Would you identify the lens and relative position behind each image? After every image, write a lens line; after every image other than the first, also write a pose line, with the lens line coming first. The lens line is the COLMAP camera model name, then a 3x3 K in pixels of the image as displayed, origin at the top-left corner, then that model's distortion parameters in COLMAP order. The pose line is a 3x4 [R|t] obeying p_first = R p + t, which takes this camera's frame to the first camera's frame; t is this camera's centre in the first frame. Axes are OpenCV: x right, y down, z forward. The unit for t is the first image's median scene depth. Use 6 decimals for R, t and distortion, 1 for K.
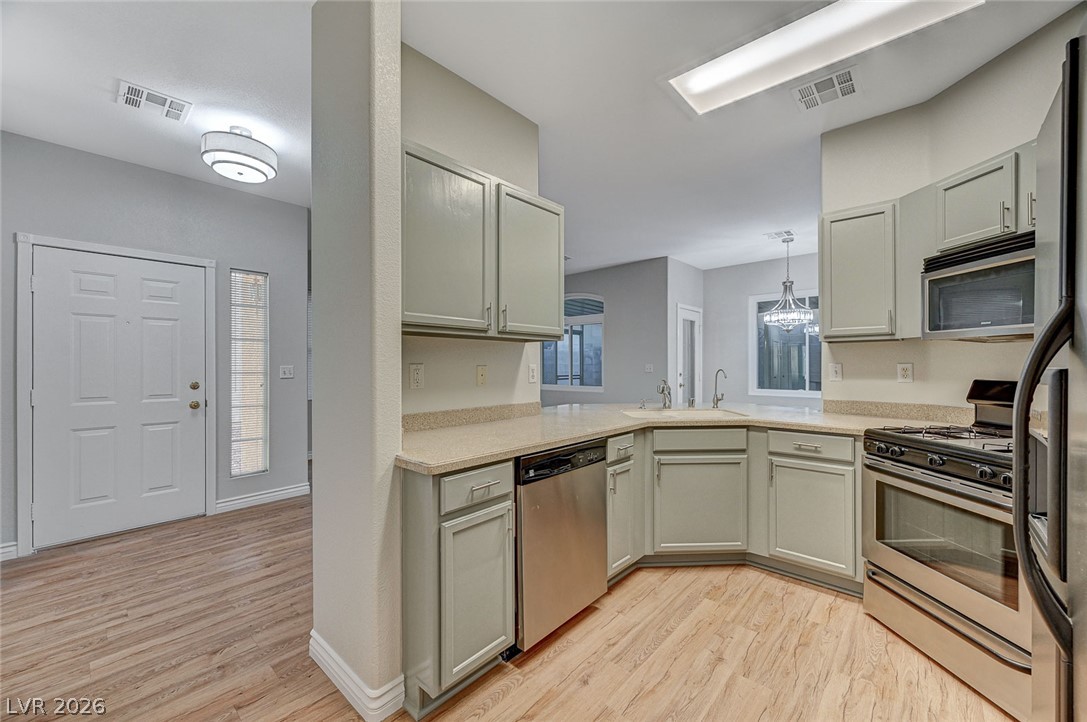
lens RADIAL K [[427.7, 0, 535.5], [0, 427.7, 364.6], [0, 0, 1]] dist [0.003249, 0.000641]
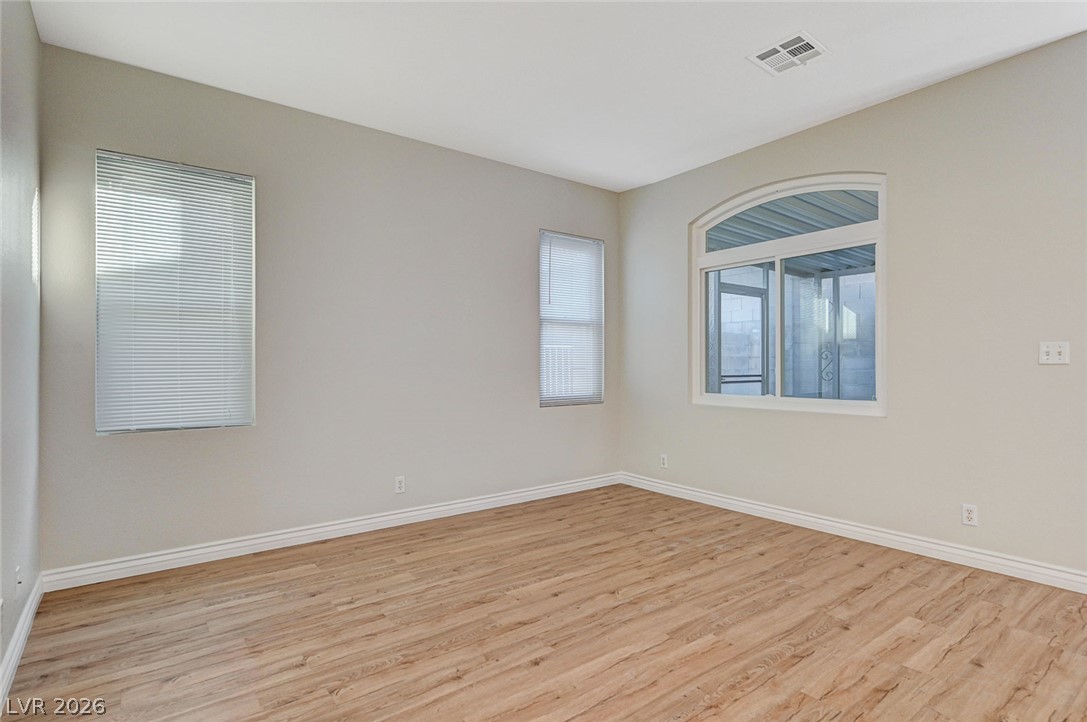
lens RADIAL K [[546.4, 0, 536.4], [0, 546.4, 364.2], [0, 0, 1]] dist [0.003938, 0.000364]
pose [[0.983494, 0.001642, -0.180931, -0.158151], [-0.001224, 0.999996, 0.002420, 0.036975], [0.180935, -0.002159, 0.983493, 1.067687]]
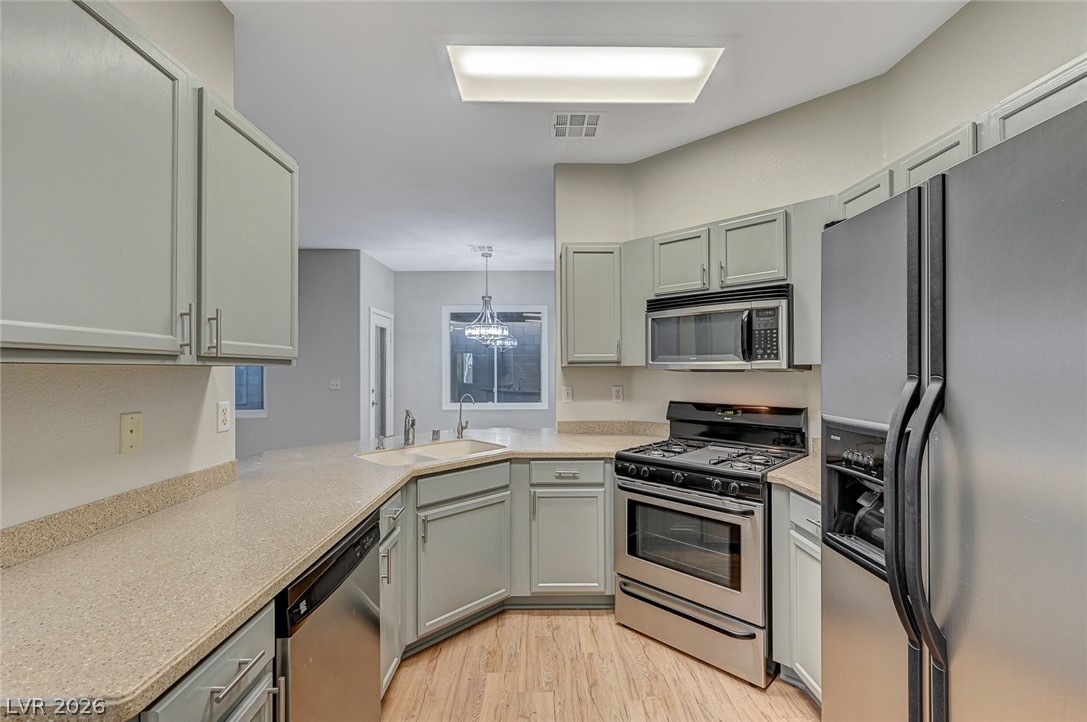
lens RADIAL K [[472.6, 0, 536.1], [0, 472.6, 362.6], [0, 0, 1]] dist [0.006469, -0.000222]
pose [[0.729746, 0.004369, 0.683704, -0.156055], [0.003479, 0.999943, -0.010103, -0.050947], [-0.683710, 0.009751, 0.729689, 0.217387]]
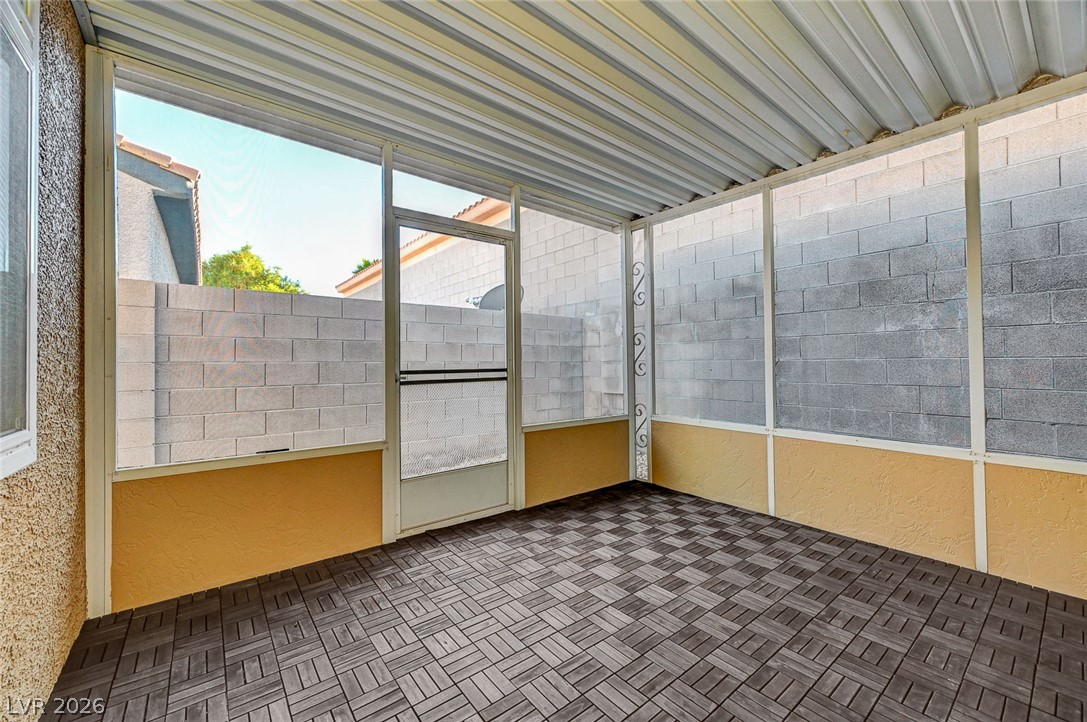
lens RADIAL K [[427.7, 0, 541.2], [0, 427.7, 360.9], [0, 0, 1]] dist [0.003249, 0.000641]
pose [[0.986062, -0.008387, -0.166164, 0.654921], [0.008803, 0.999960, 0.001767, 0.064878], [0.166143, -0.003205, 0.986097, 2.439802]]
